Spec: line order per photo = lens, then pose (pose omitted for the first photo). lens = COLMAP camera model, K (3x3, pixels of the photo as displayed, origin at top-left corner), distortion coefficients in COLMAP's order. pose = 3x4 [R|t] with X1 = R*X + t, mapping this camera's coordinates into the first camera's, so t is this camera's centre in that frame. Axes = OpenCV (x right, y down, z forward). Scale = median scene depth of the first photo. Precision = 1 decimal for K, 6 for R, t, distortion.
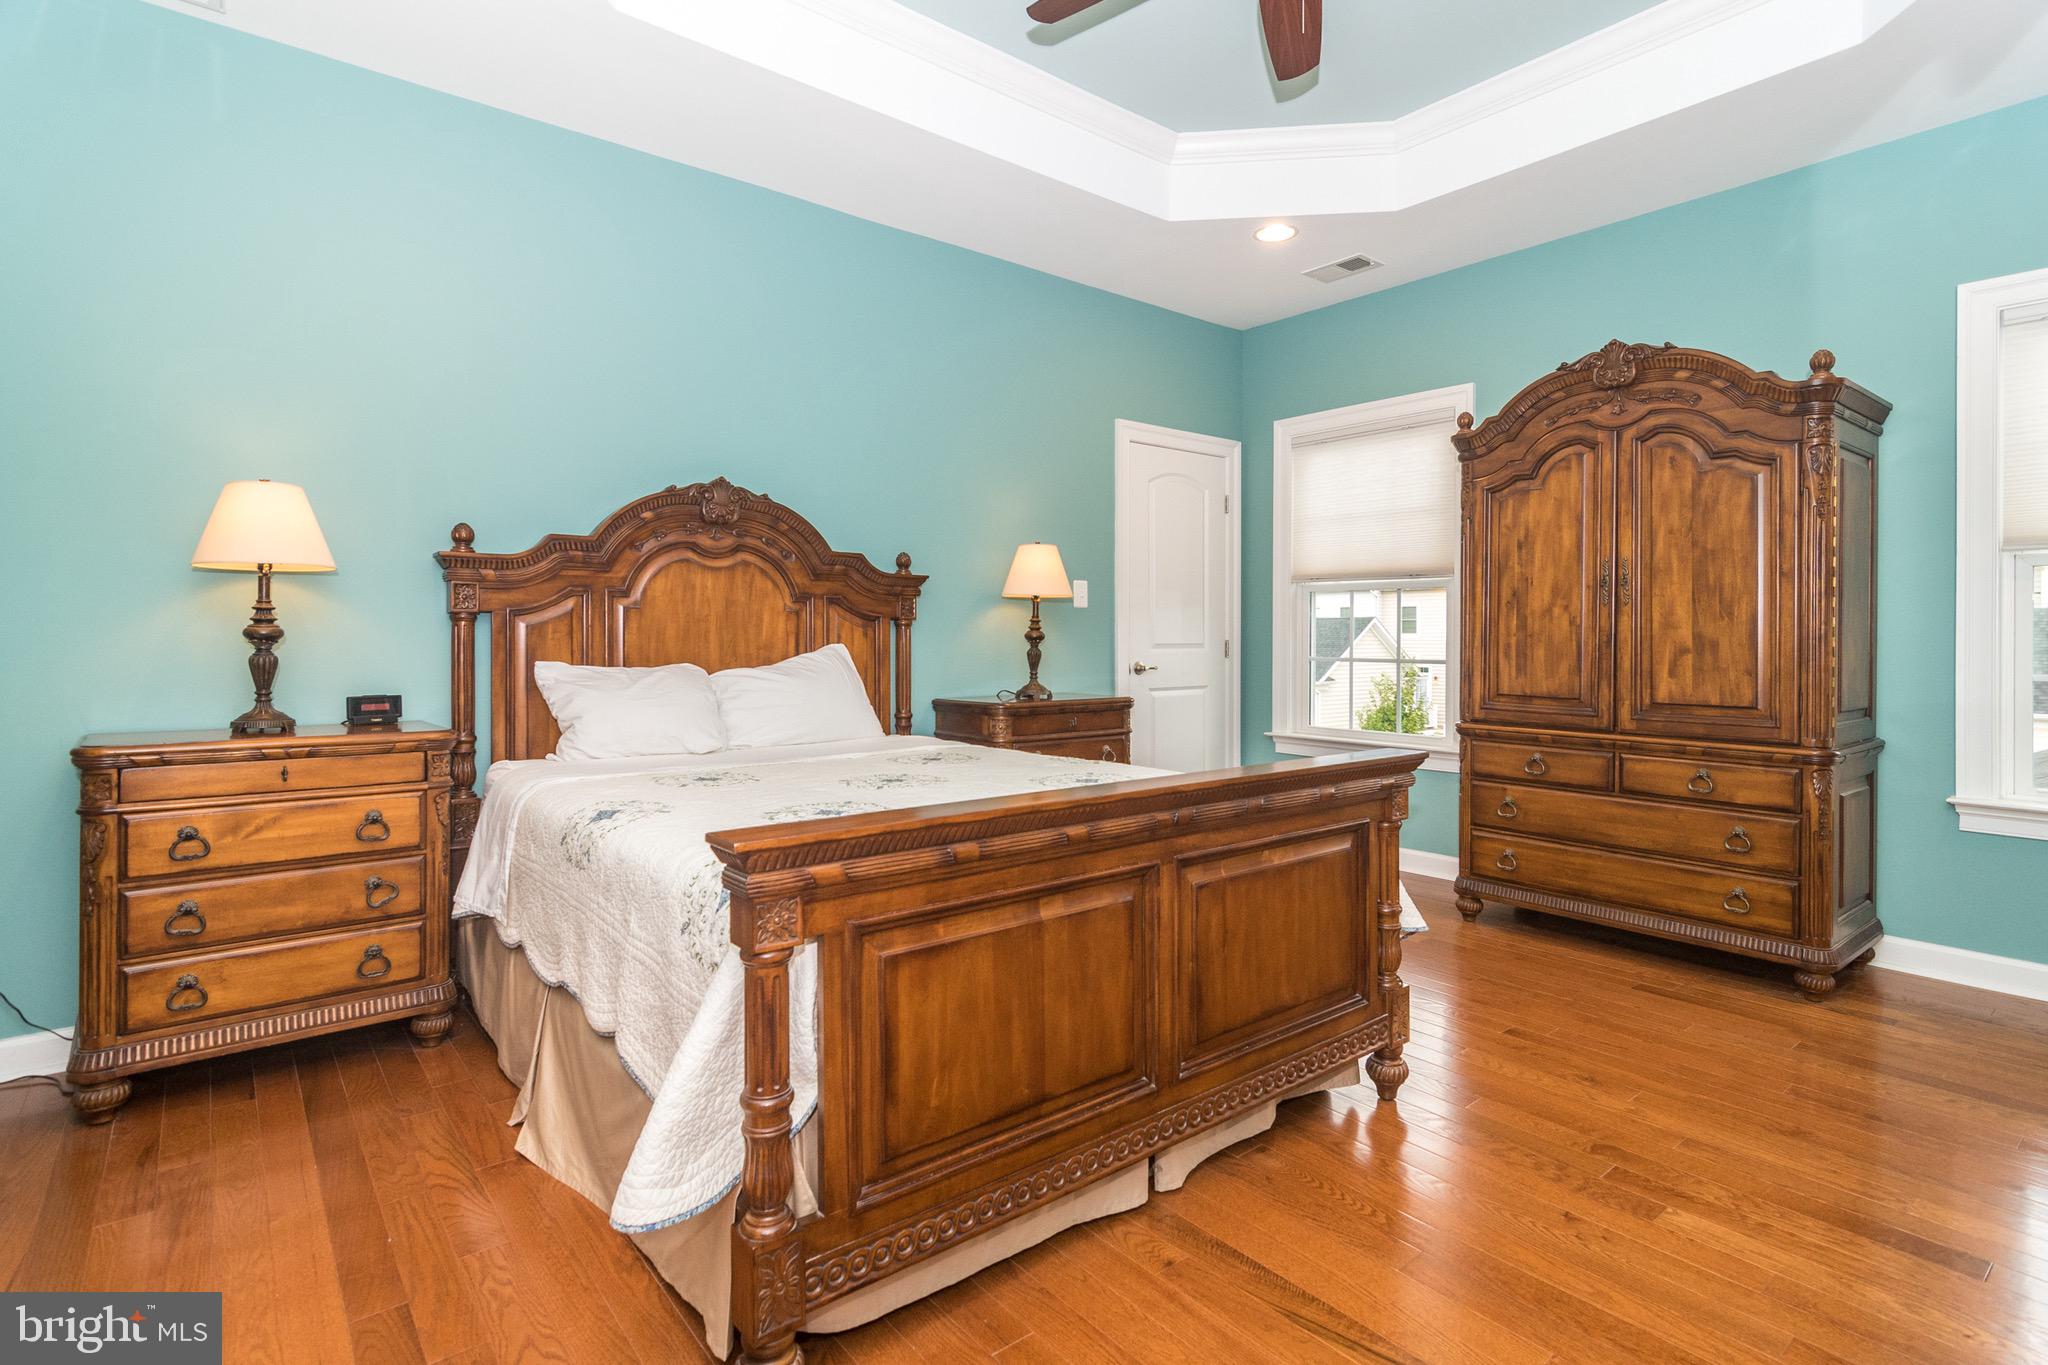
lens RADIAL K [[1015.5, 0, 1031.3], [0, 1015.5, 647.6], [0, 0, 1]] dist [-0.000376, 0.000028]
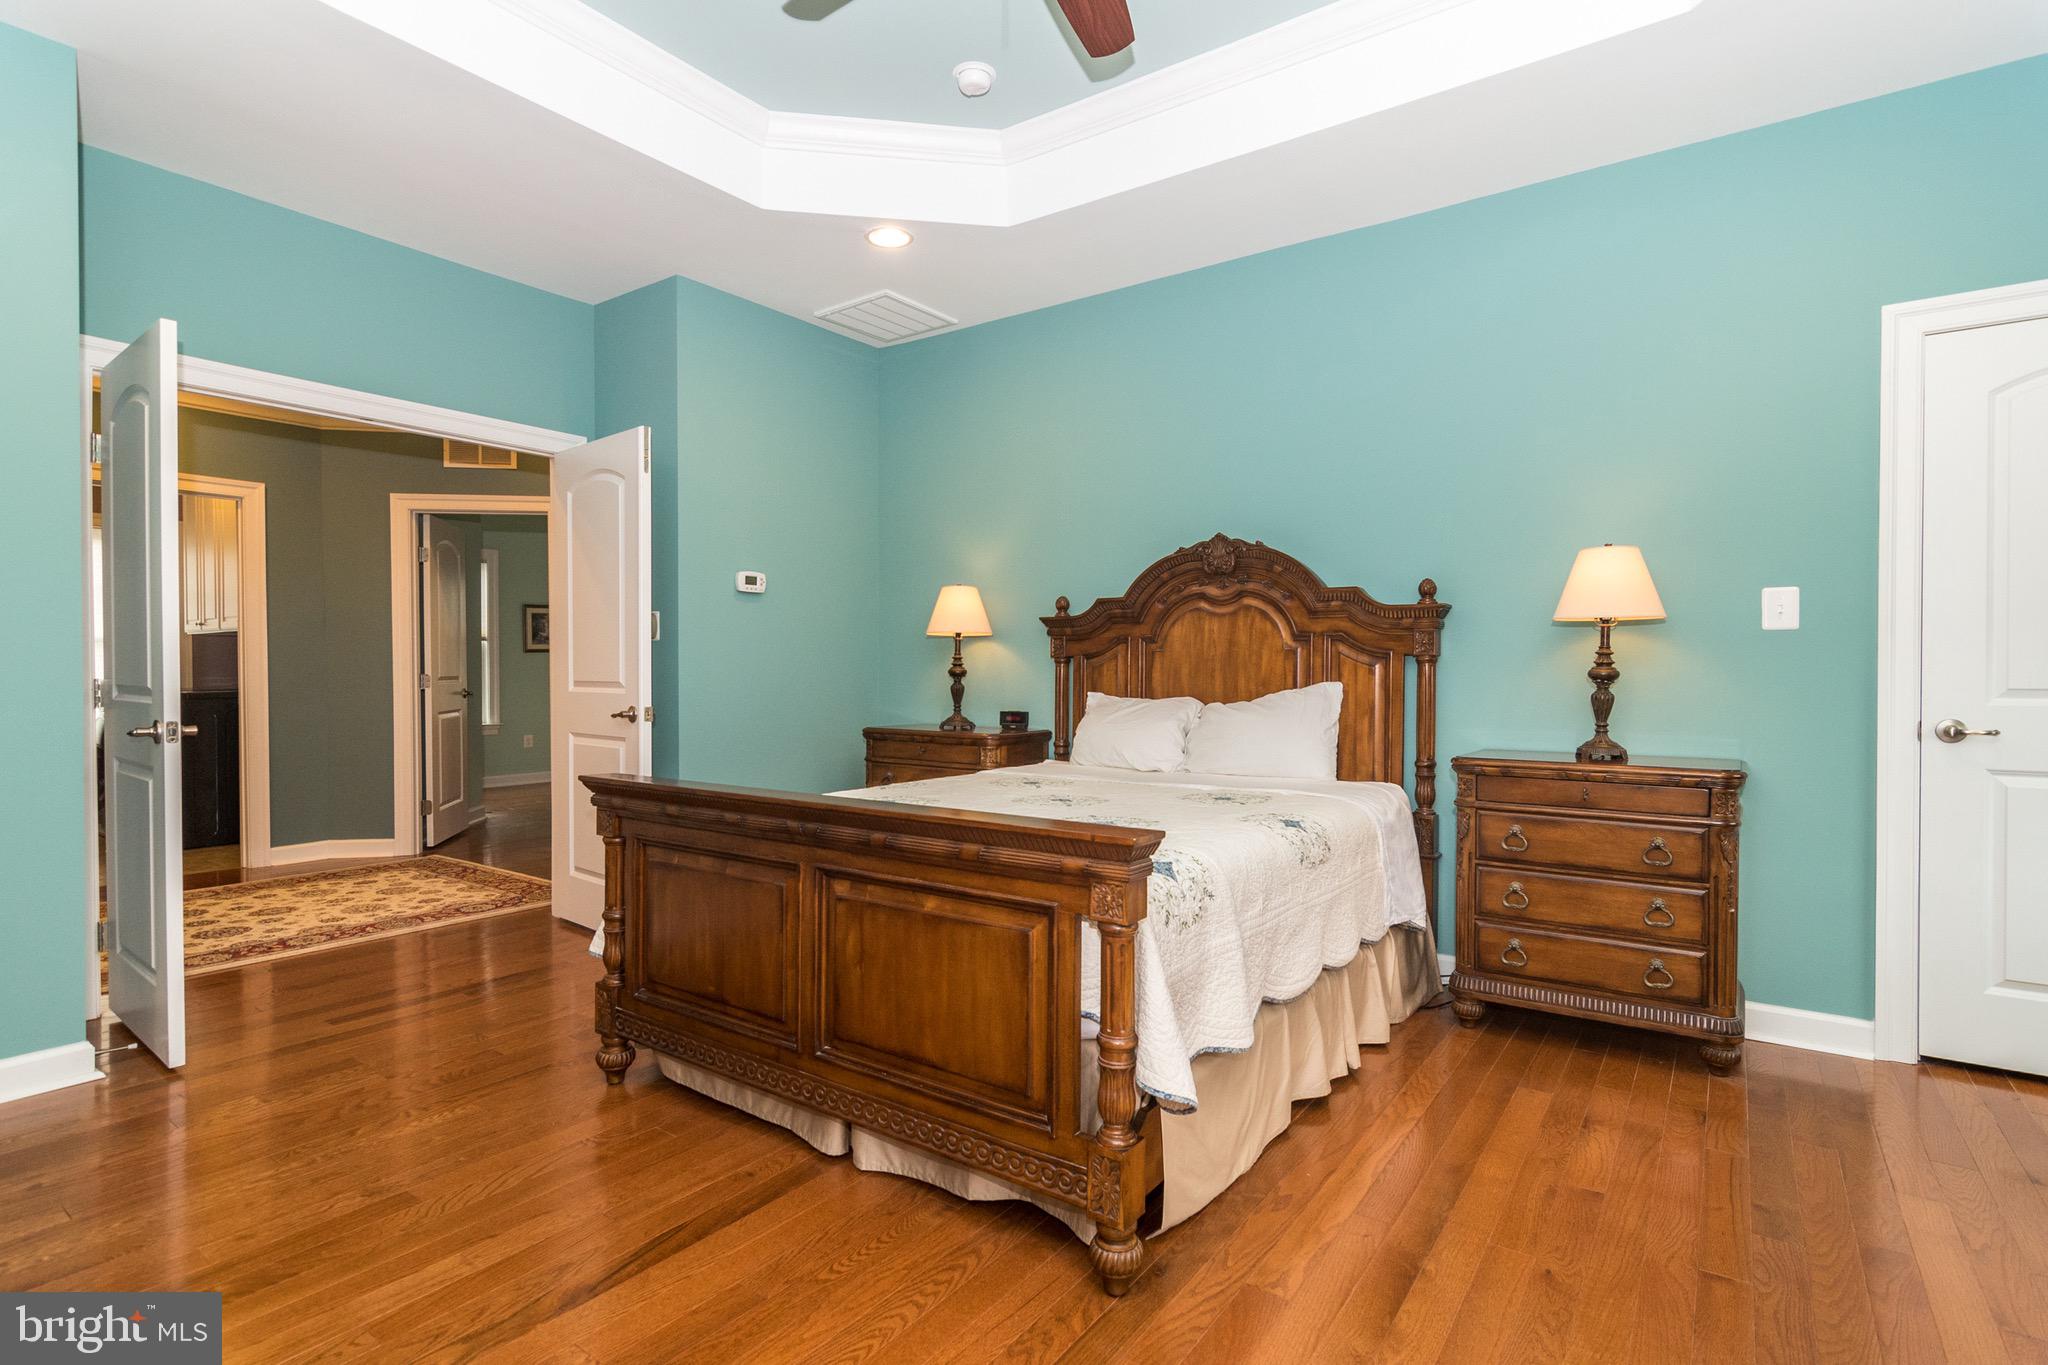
lens RADIAL K [[995.2, 0, 1031.3], [0, 995.2, 689.8], [0, 0, 1]] dist [0.001288, 0.000654]
pose [[0.262366, 0.015771, -0.964840, 0.706473], [-0.011724, 0.999845, 0.013155, -0.005817], [0.964897, 0.007860, 0.262510, 0.508224]]
